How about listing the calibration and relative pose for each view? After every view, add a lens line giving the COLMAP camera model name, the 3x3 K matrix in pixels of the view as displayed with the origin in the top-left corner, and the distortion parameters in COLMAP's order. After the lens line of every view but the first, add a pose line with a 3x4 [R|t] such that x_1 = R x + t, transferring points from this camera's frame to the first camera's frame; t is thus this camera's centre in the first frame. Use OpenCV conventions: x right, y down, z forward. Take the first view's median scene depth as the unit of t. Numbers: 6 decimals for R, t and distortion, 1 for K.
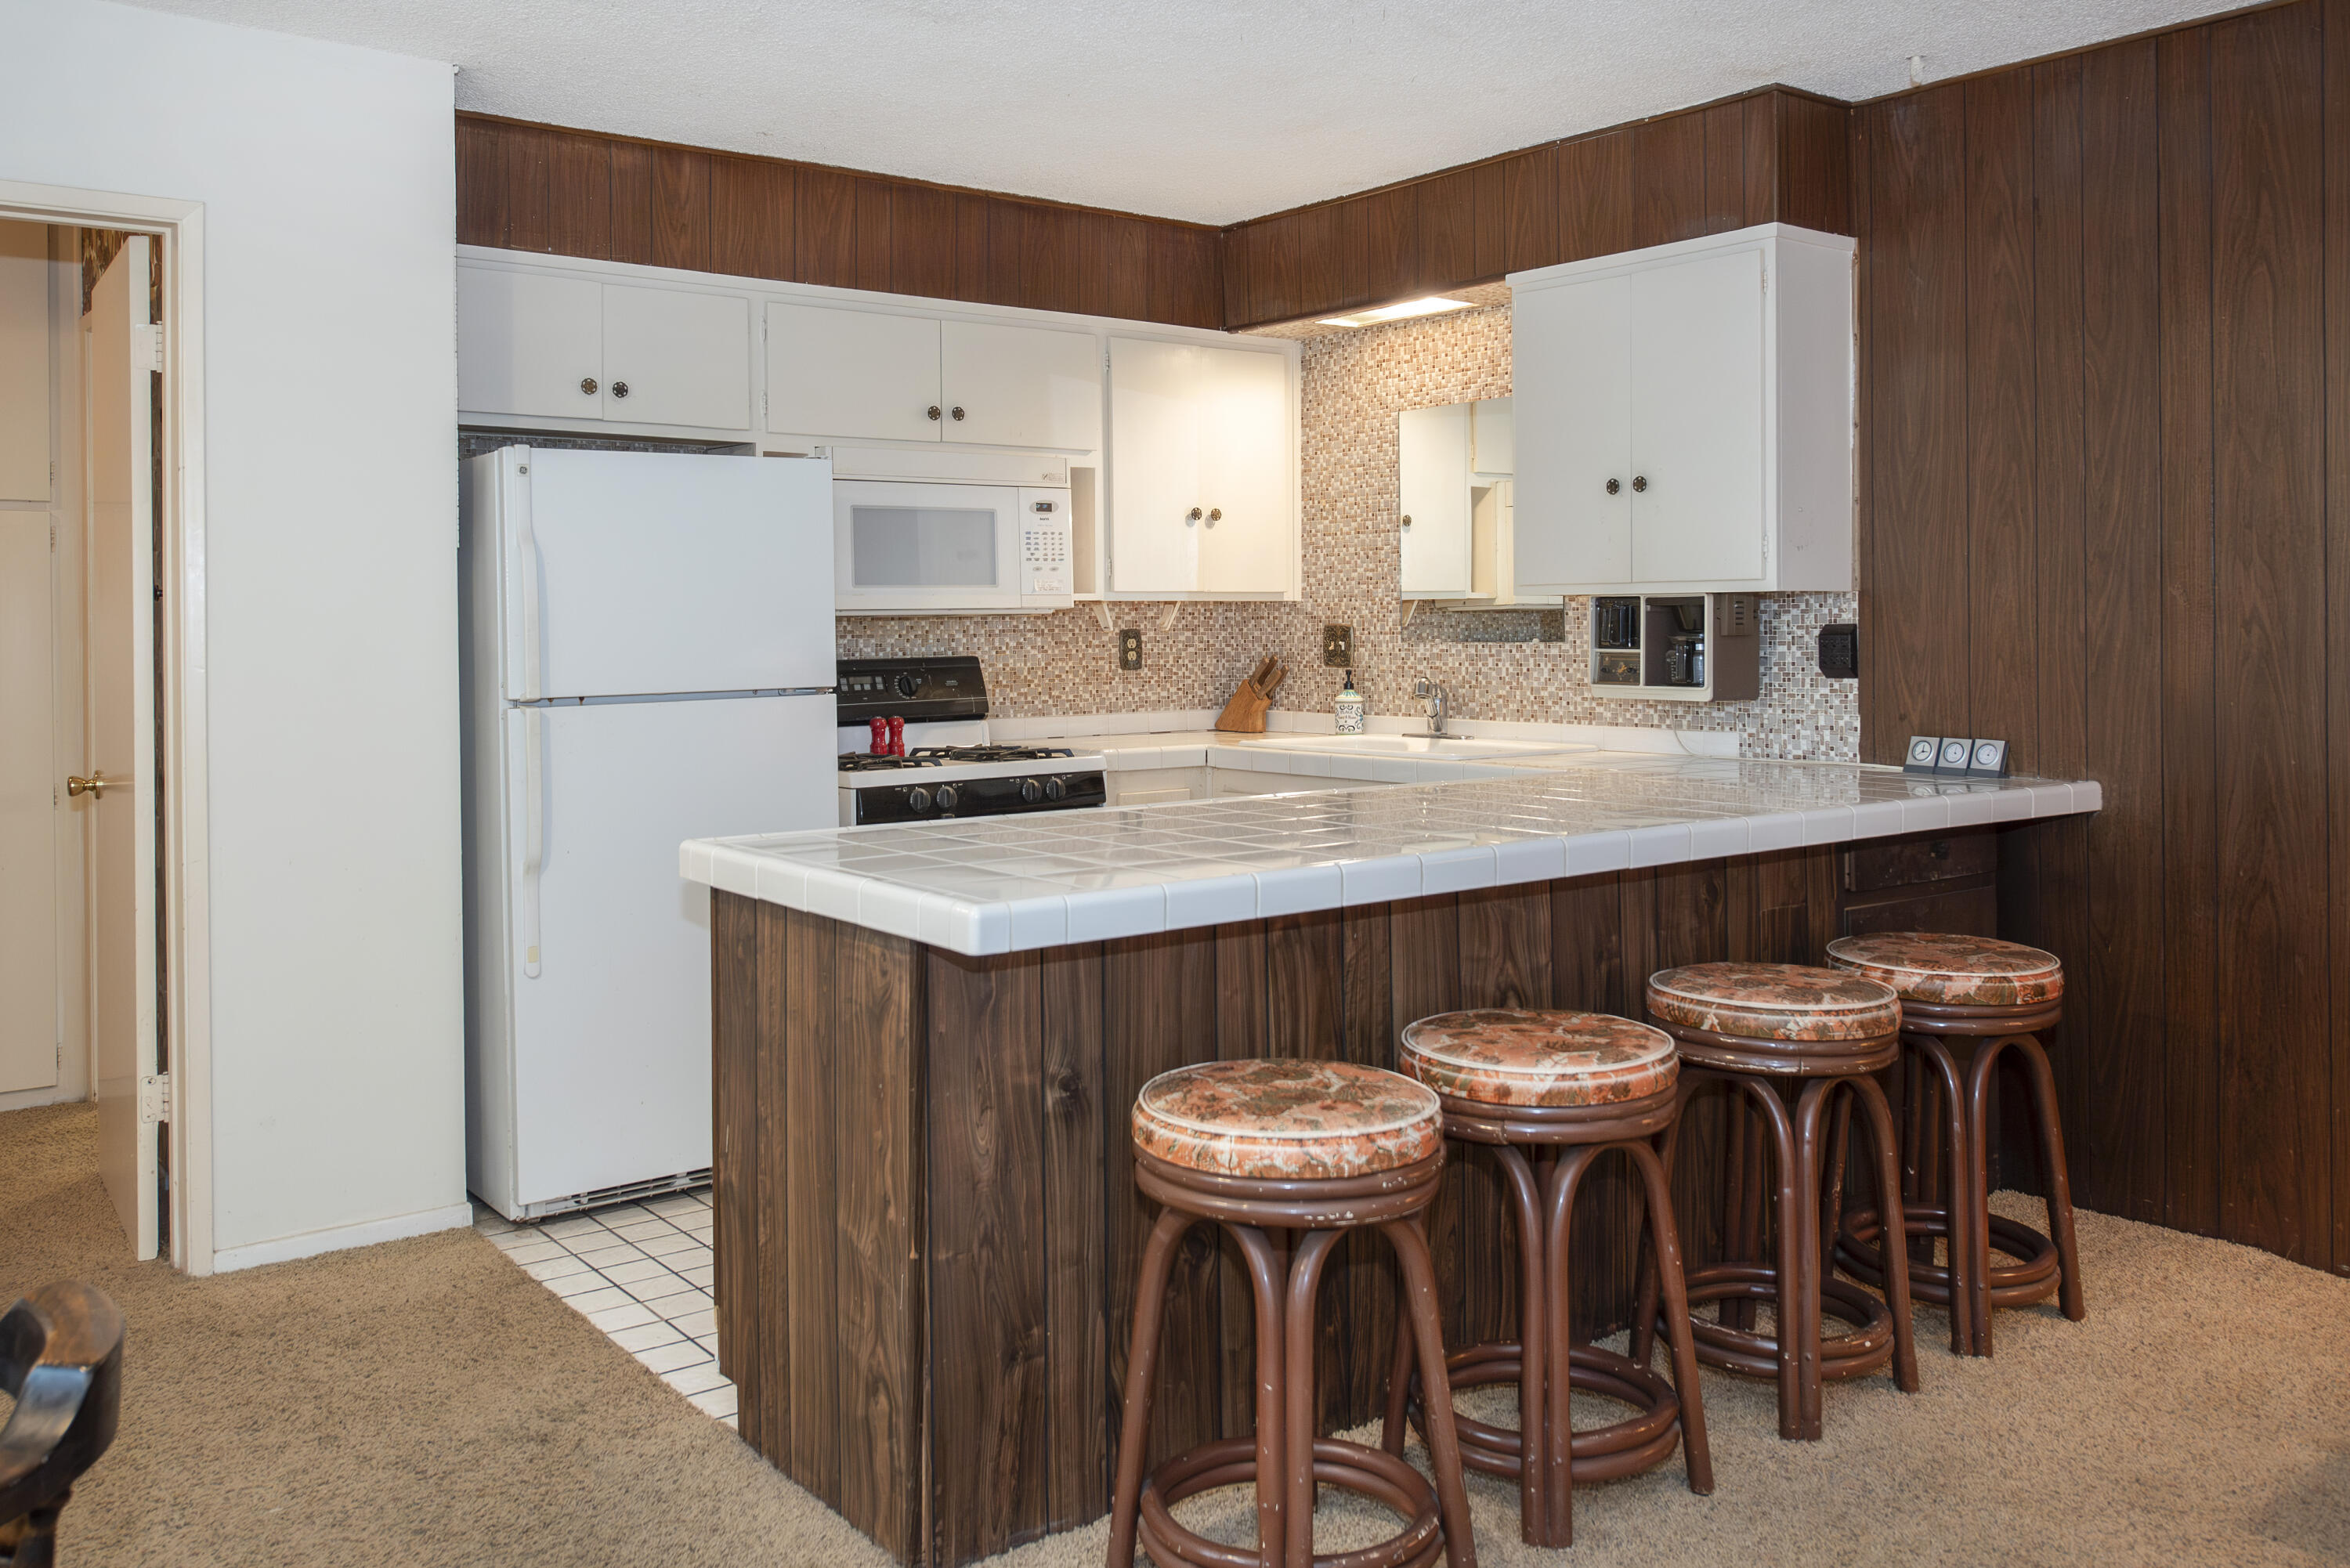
lens RADIAL K [[2139.3, 0, 1167.7], [0, 2139.3, 639.2], [0, 0, 1]] dist [0.000114, 0.003364]
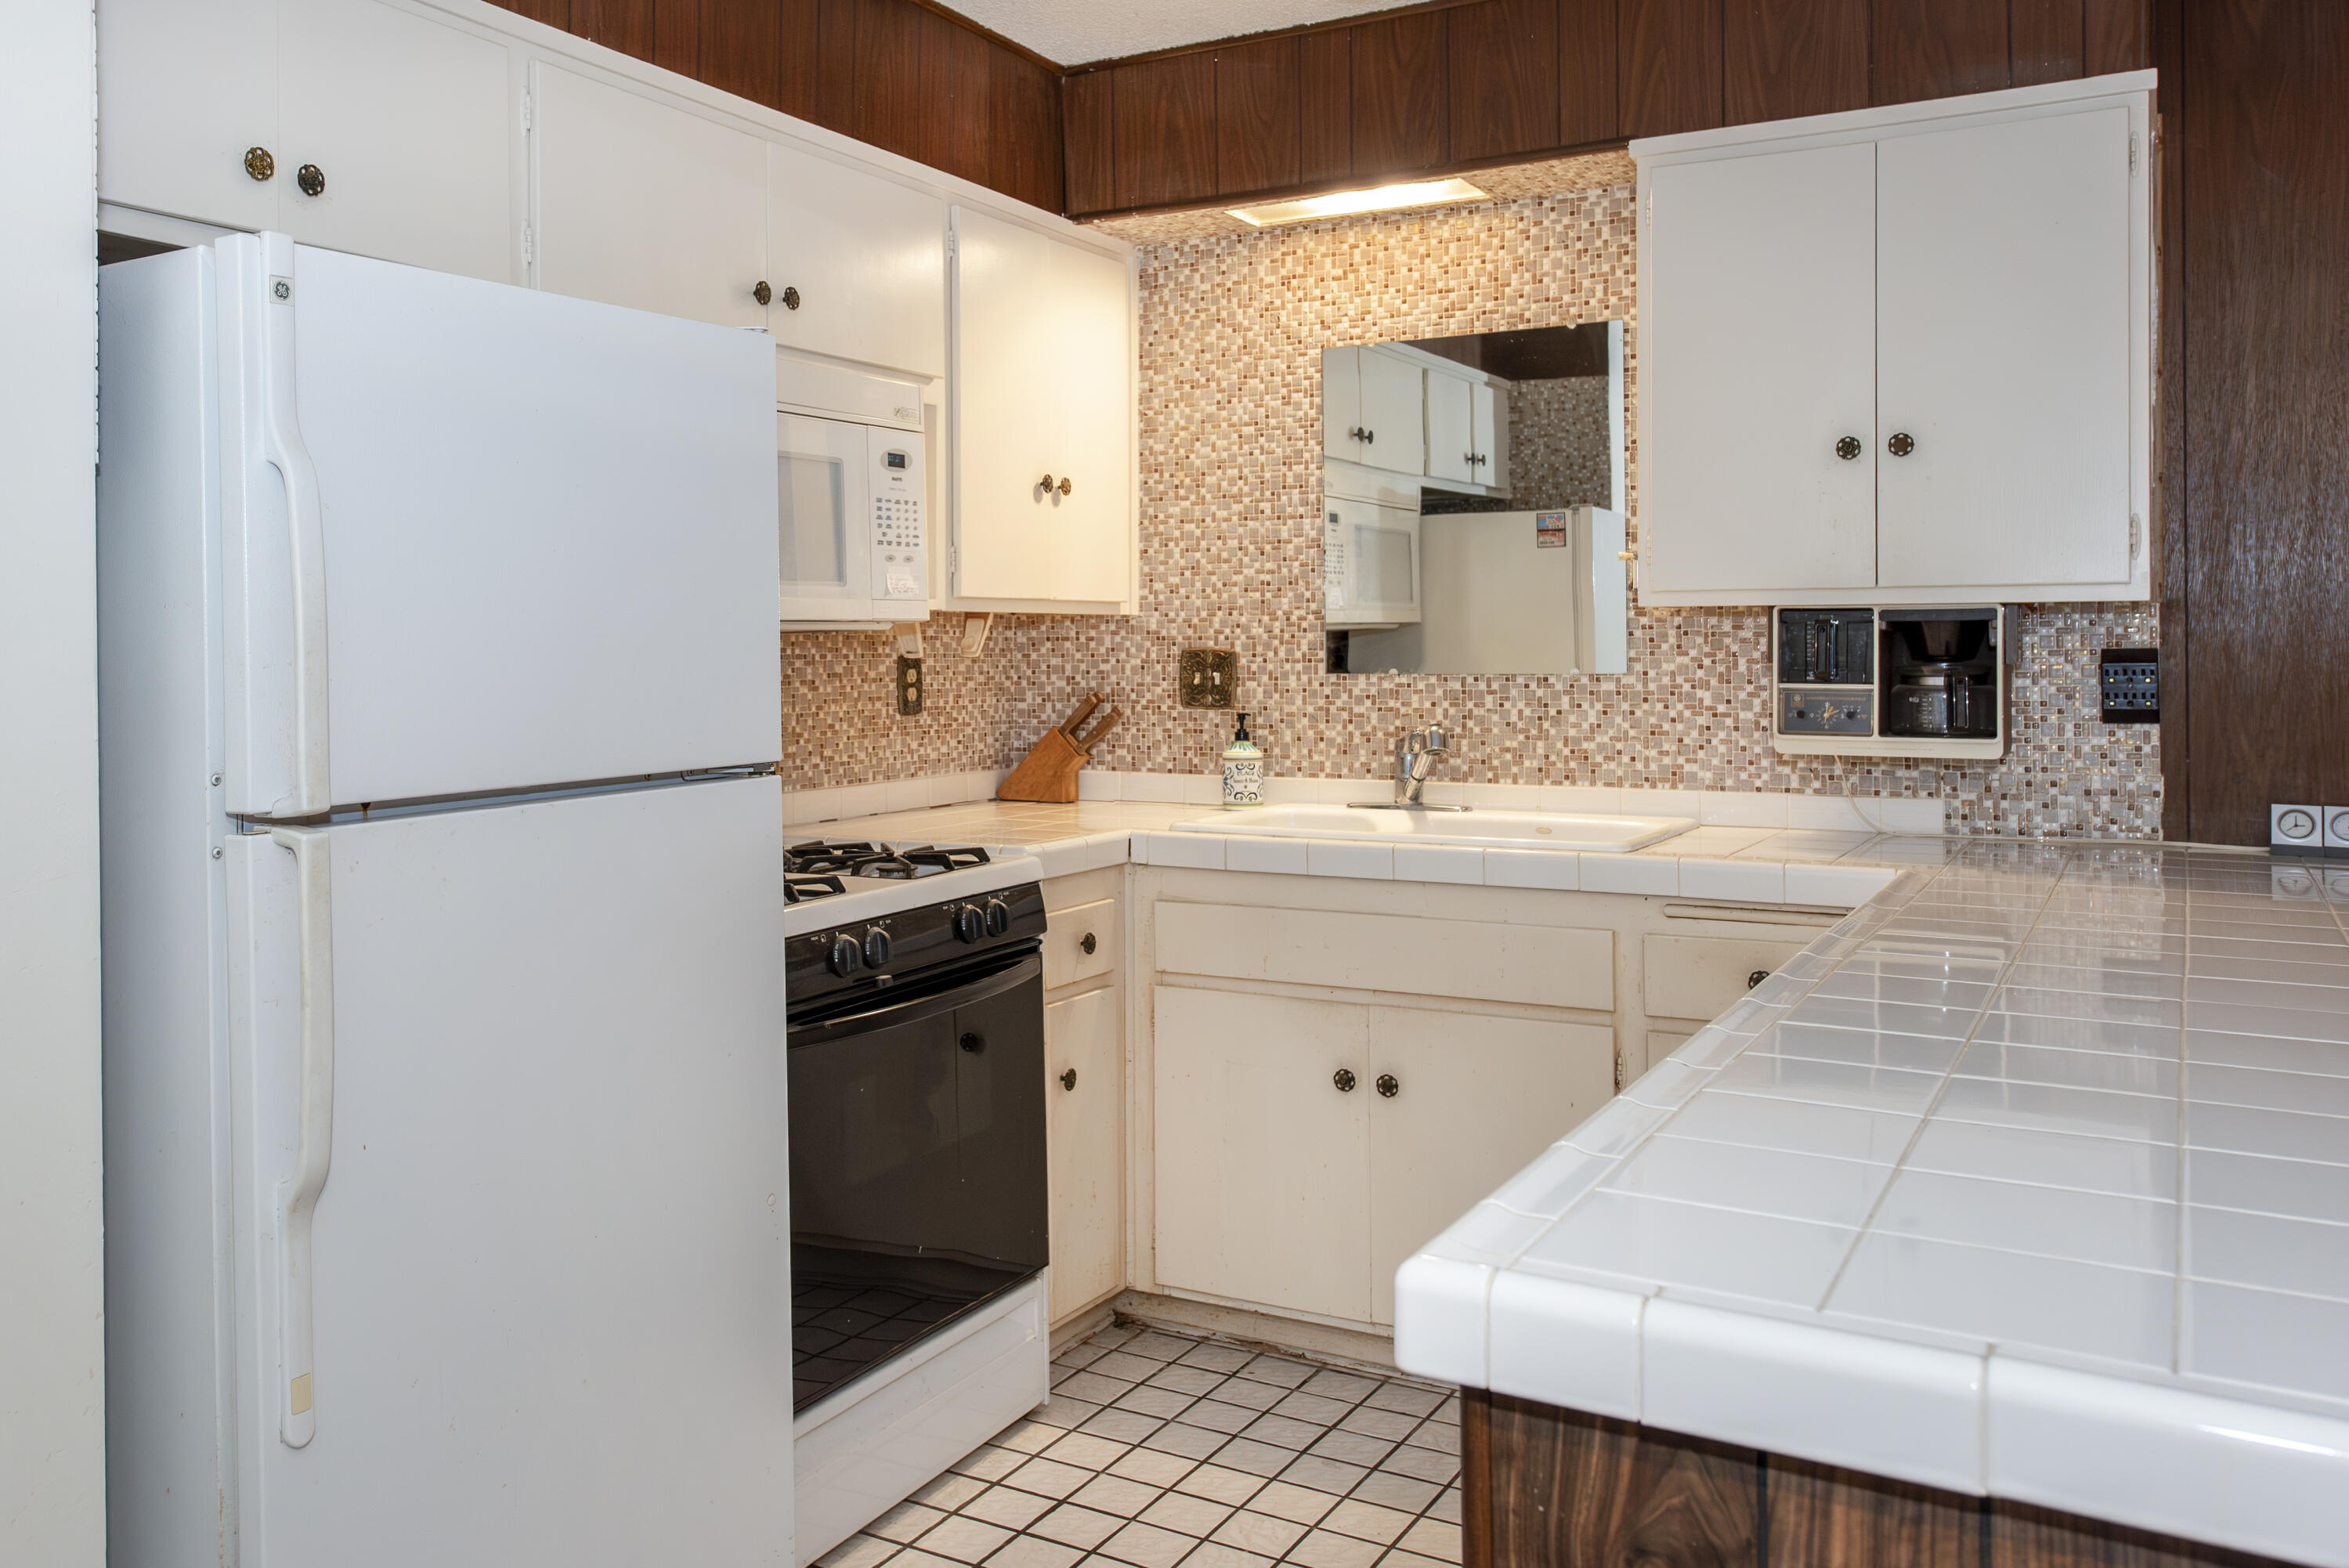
lens RADIAL K [[2138.5, 0, 1167.2], [0, 2138.5, 639.3], [0, 0, 1]] dist [0.000114, 0.003364]
pose [[0.926104, 0.003866, 0.377248, -0.234588], [0.000849, 0.999924, -0.012331, -0.001409], [-0.377267, 0.011740, 0.926030, 0.412985]]
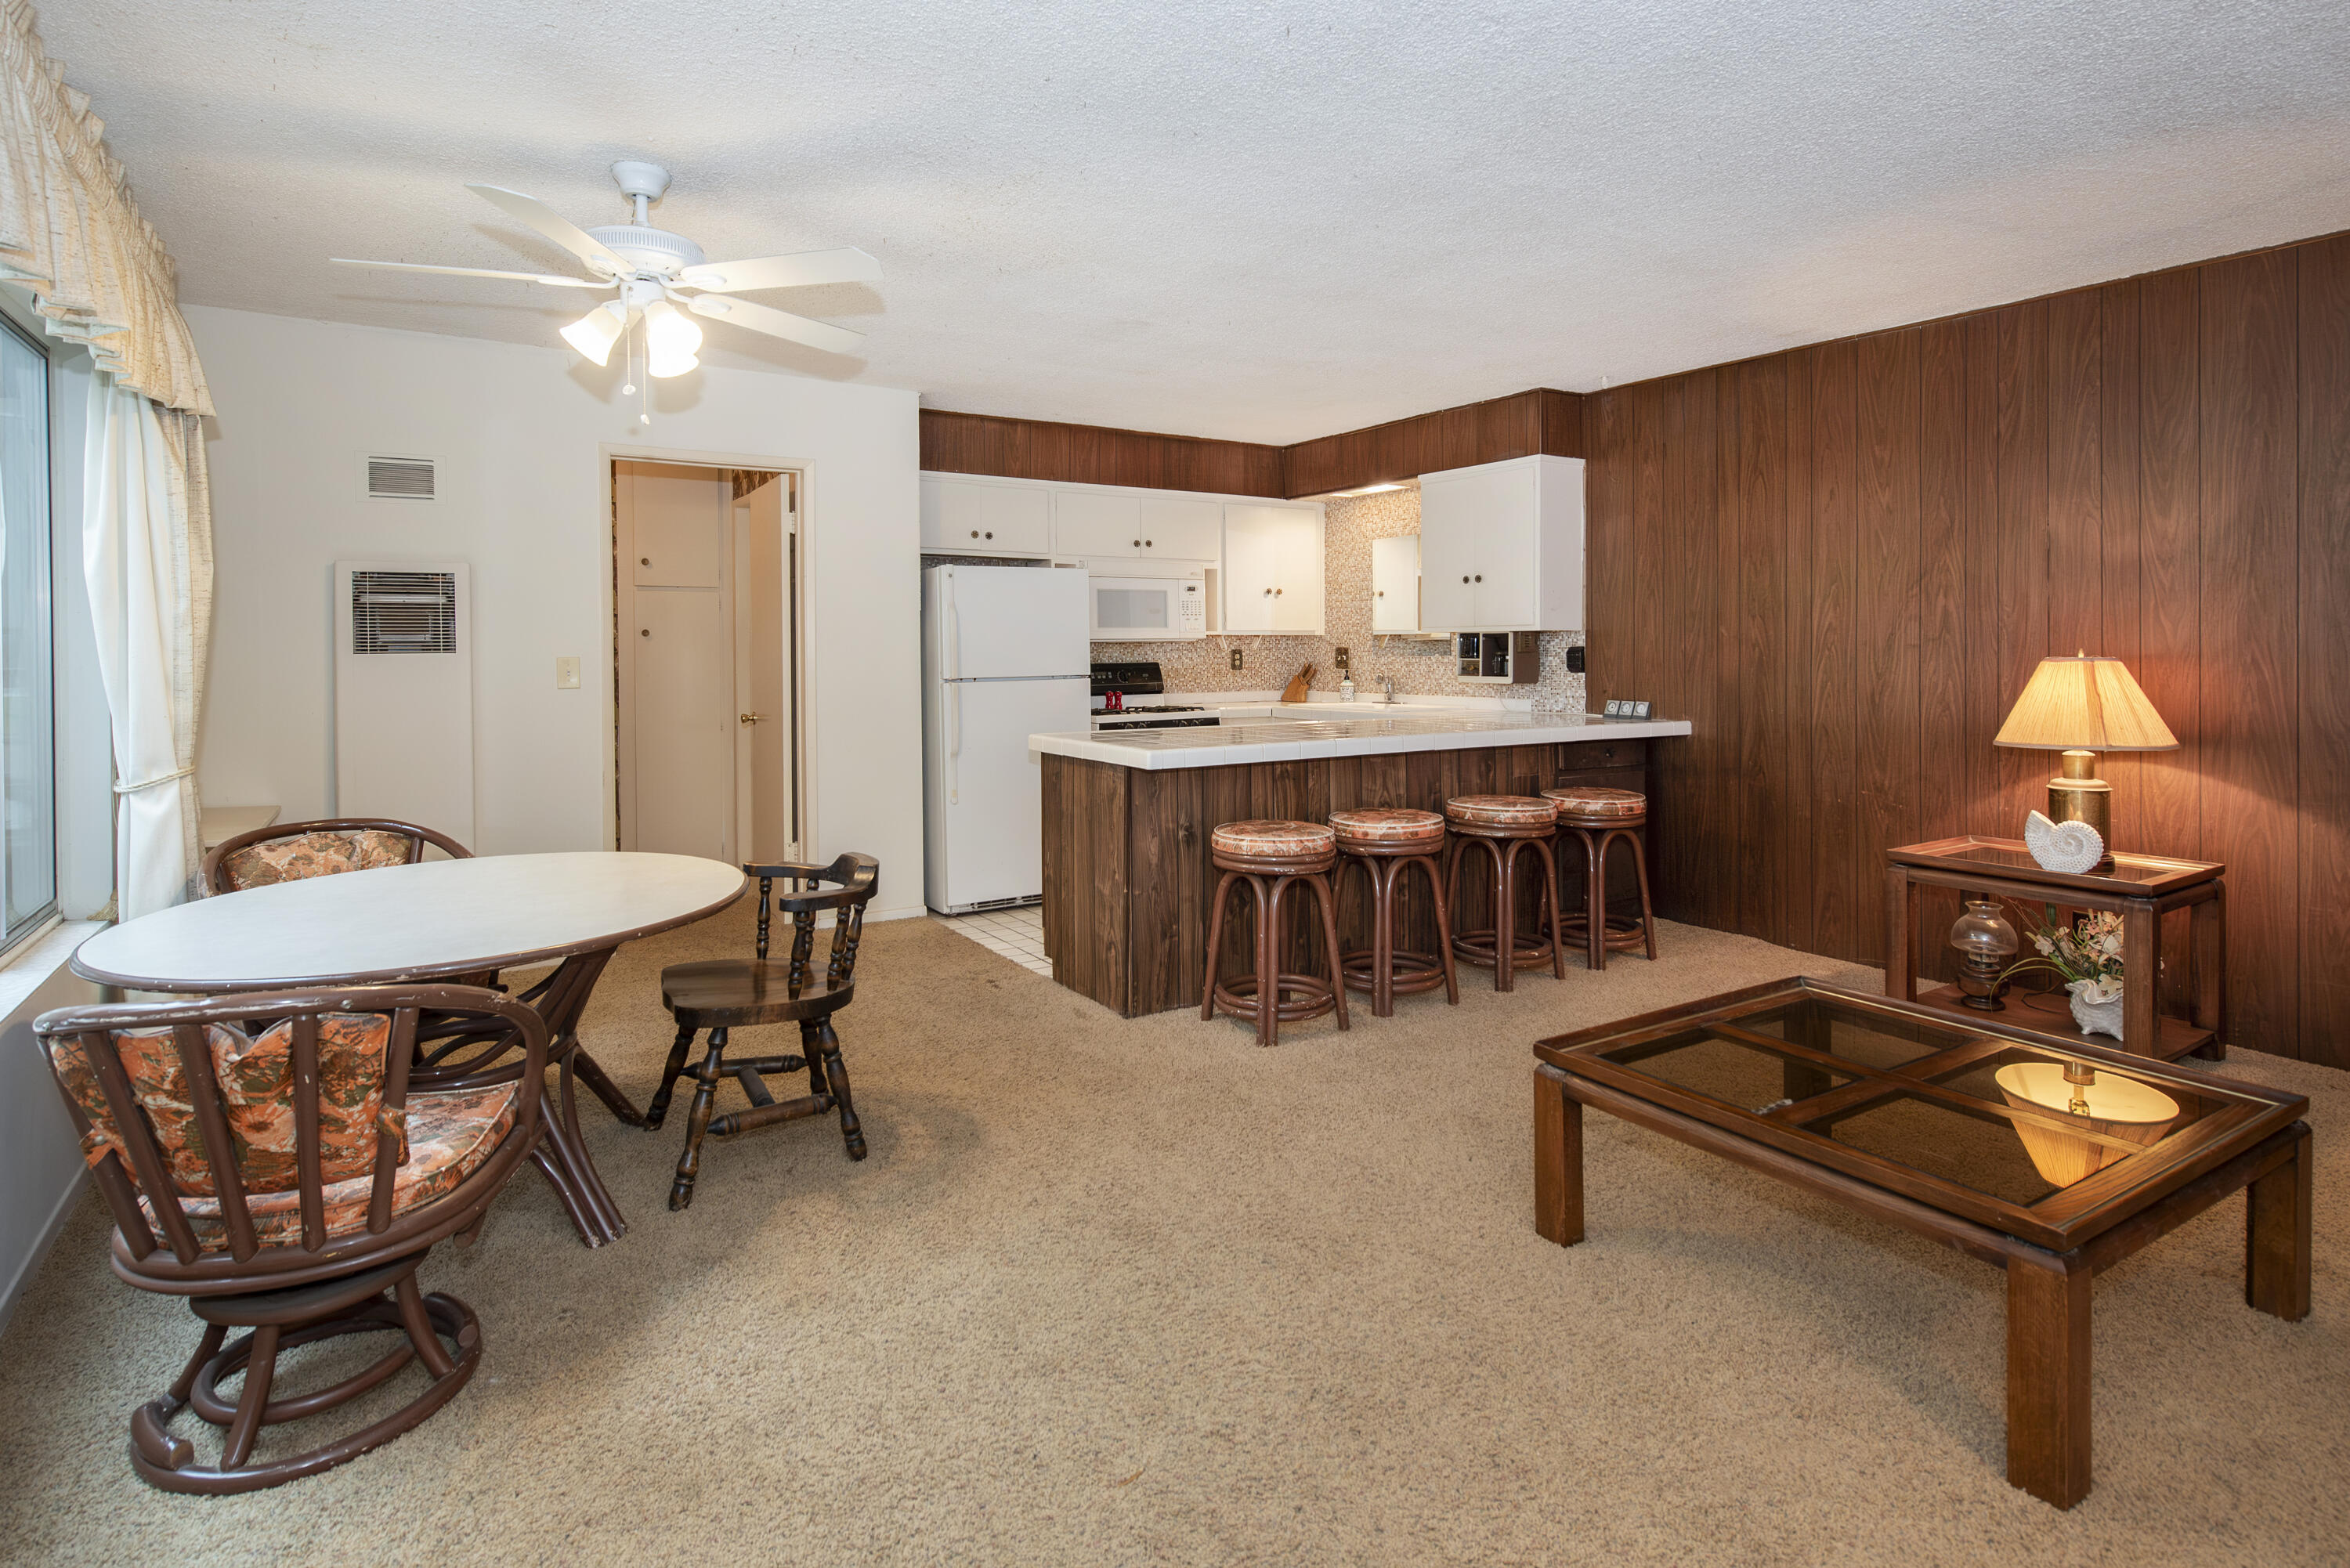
lens RADIAL K [[1536.3, 0, 1330.7], [0, 1536.3, 647.3], [0, 0, 1]] dist [0.000474, -0.000061]
pose [[0.999927, 0.000578, 0.012062, 0.060949], [-0.000447, 0.999940, -0.010910, 0.010352], [-0.012068, 0.010904, 0.999868, -0.492026]]
